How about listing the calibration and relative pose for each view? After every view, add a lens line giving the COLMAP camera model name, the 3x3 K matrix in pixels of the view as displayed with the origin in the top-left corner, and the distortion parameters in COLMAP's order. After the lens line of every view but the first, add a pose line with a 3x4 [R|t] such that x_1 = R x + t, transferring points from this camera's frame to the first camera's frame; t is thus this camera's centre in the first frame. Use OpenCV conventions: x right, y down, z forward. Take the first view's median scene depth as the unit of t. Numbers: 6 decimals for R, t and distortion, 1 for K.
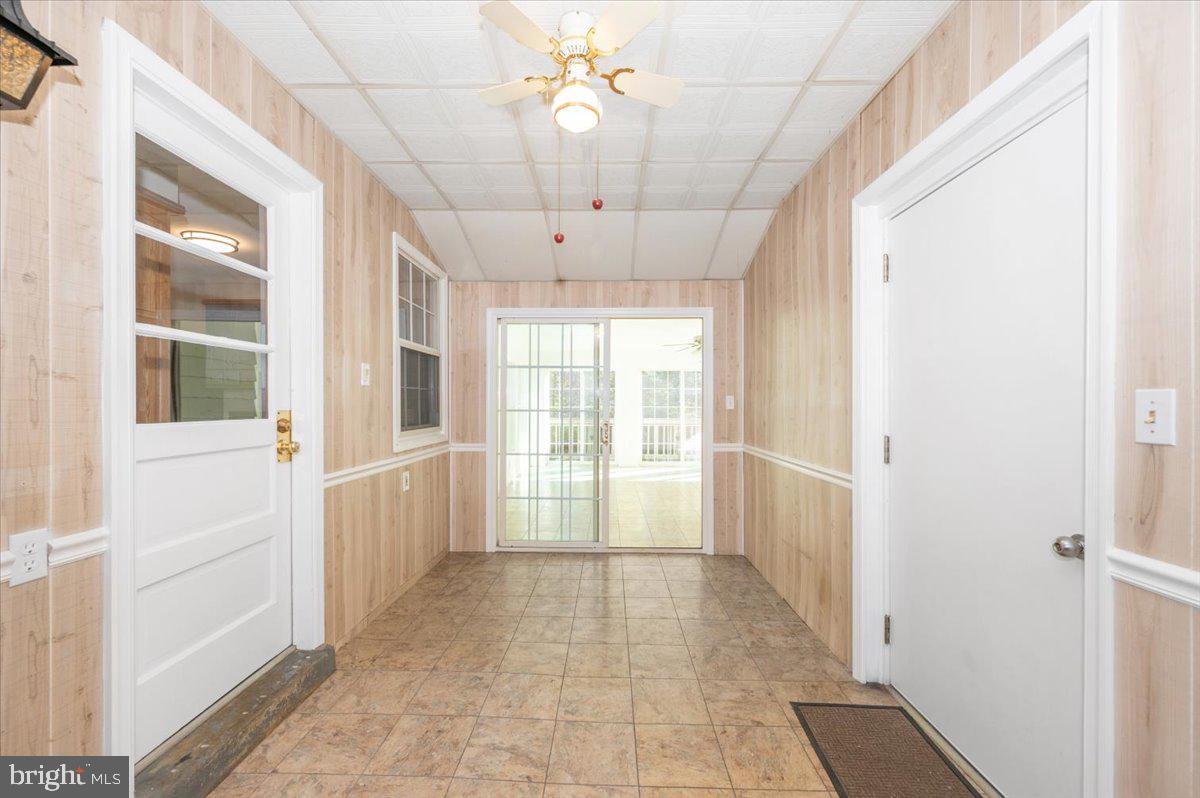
lens RADIAL K [[477.2, 0, 603.2], [0, 477.2, 401.1], [0, 0, 1]] dist [0.001479, 0.000036]
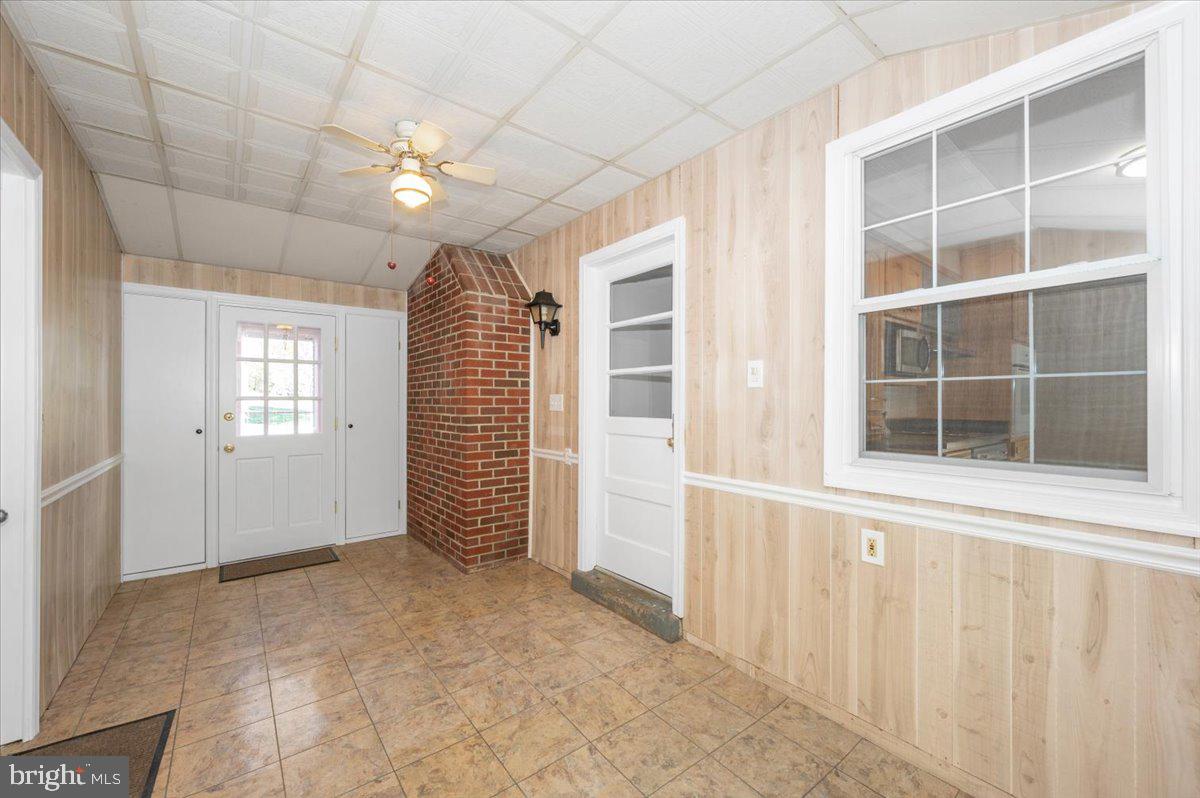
lens RADIAL K [[477.2, 0, 603.2], [0, 477.2, 401.1], [0, 0, 1]] dist [0.001479, 0.000036]
pose [[-0.777943, -0.000570, -0.628335, 0.282504], [0.003276, 0.999982, -0.004963, -0.004630], [0.628327, -0.005919, -0.777927, 1.840996]]
